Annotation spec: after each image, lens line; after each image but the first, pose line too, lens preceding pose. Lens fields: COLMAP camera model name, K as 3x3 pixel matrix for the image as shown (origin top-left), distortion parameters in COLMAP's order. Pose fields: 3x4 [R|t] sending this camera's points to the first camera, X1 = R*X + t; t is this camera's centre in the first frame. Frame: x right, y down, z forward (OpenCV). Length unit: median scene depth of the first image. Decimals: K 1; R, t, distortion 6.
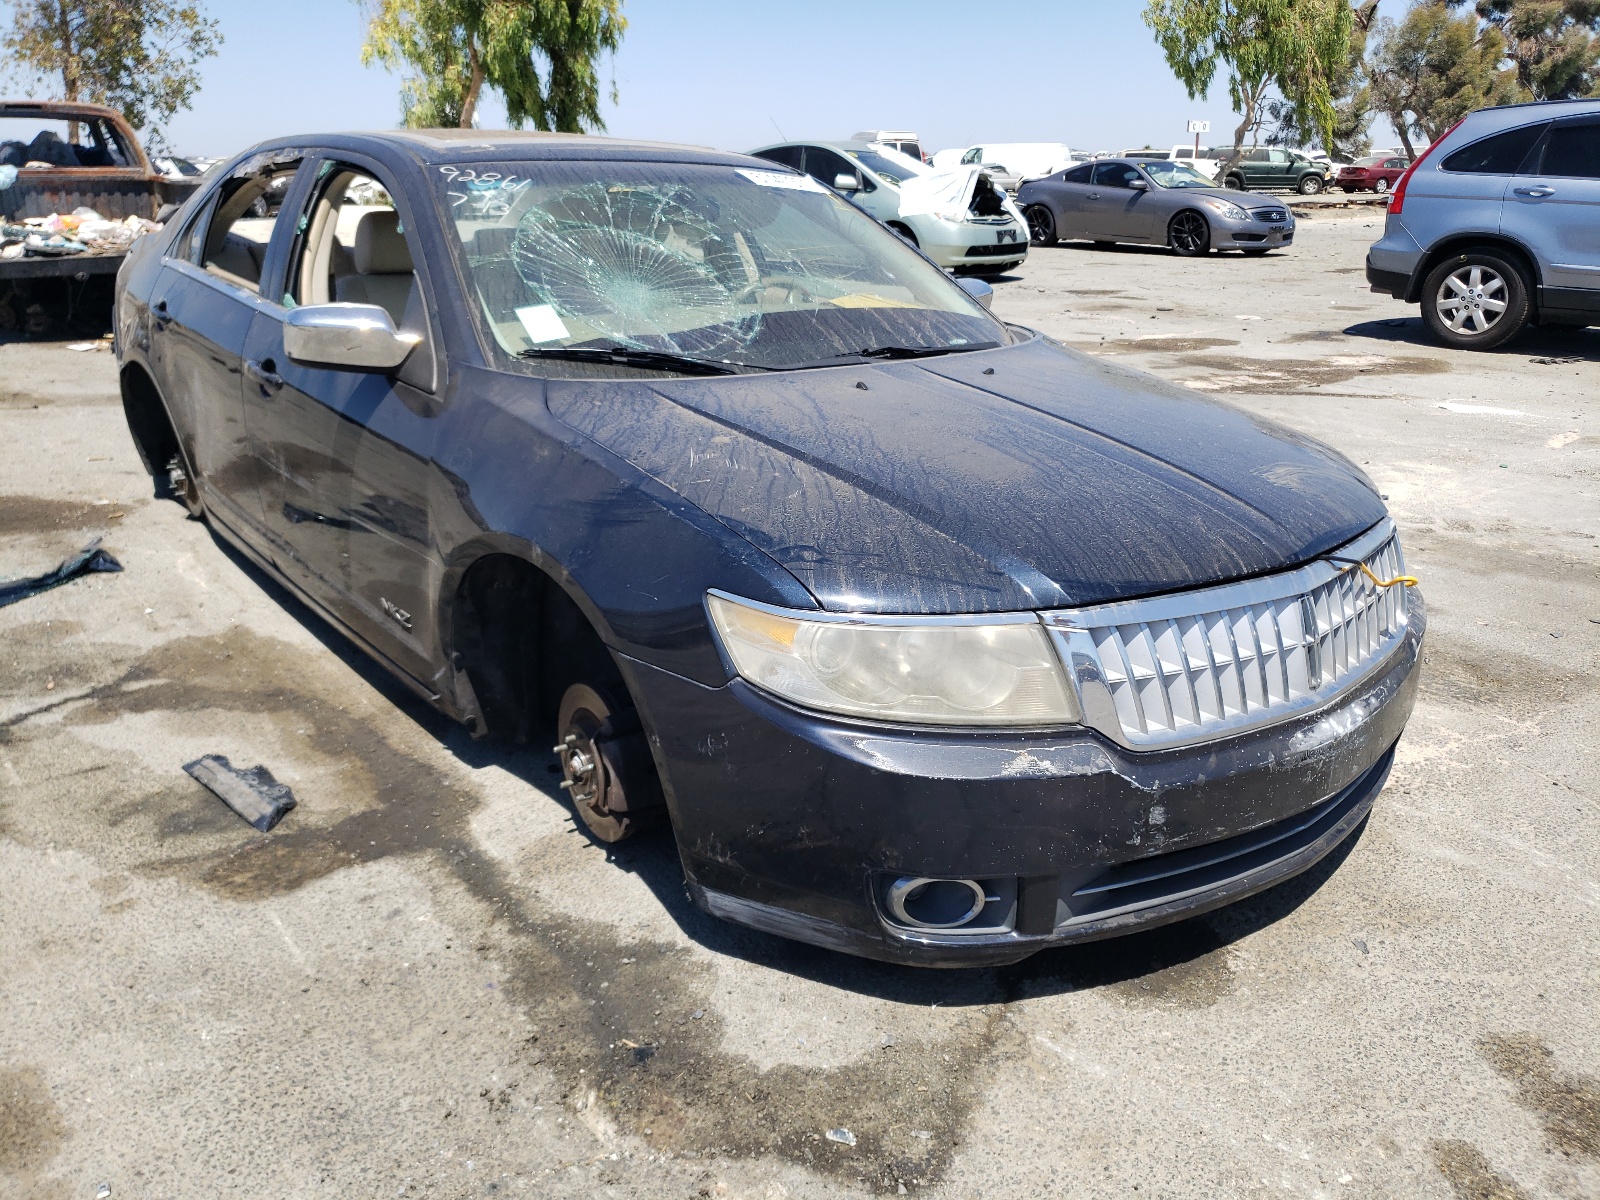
lens RADIAL K [[1254.3, 0, 779.8], [0, 1254.3, 590.6], [0, 0, 1]] dist [0.022353, 0.006575]
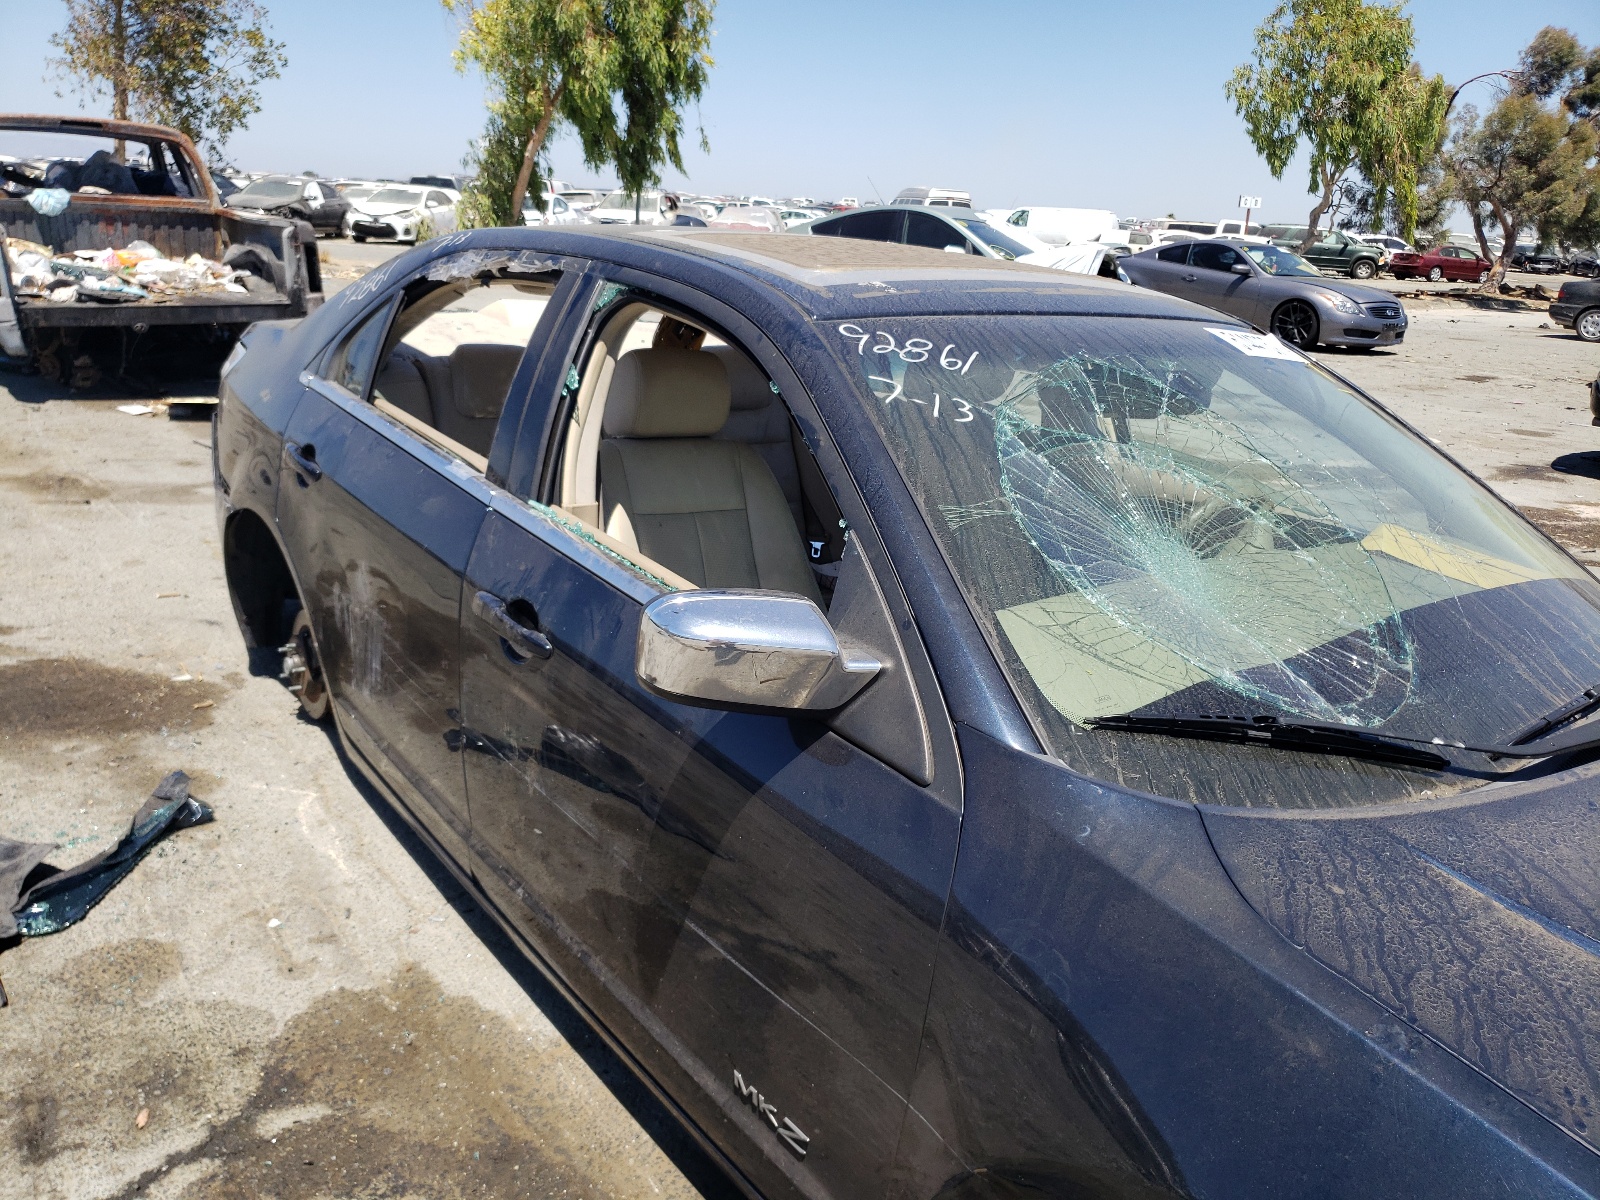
lens RADIAL K [[1219.4, 0, 726.0], [0, 1219.4, 602.6], [0, 0, 1]] dist [0.024667, -0.002253]
pose [[0.997618, 0.067472, -0.014347, -0.112270], [-0.067606, 0.997671, -0.009051, -0.070249], [0.013703, 0.009999, 0.999856, 0.149677]]
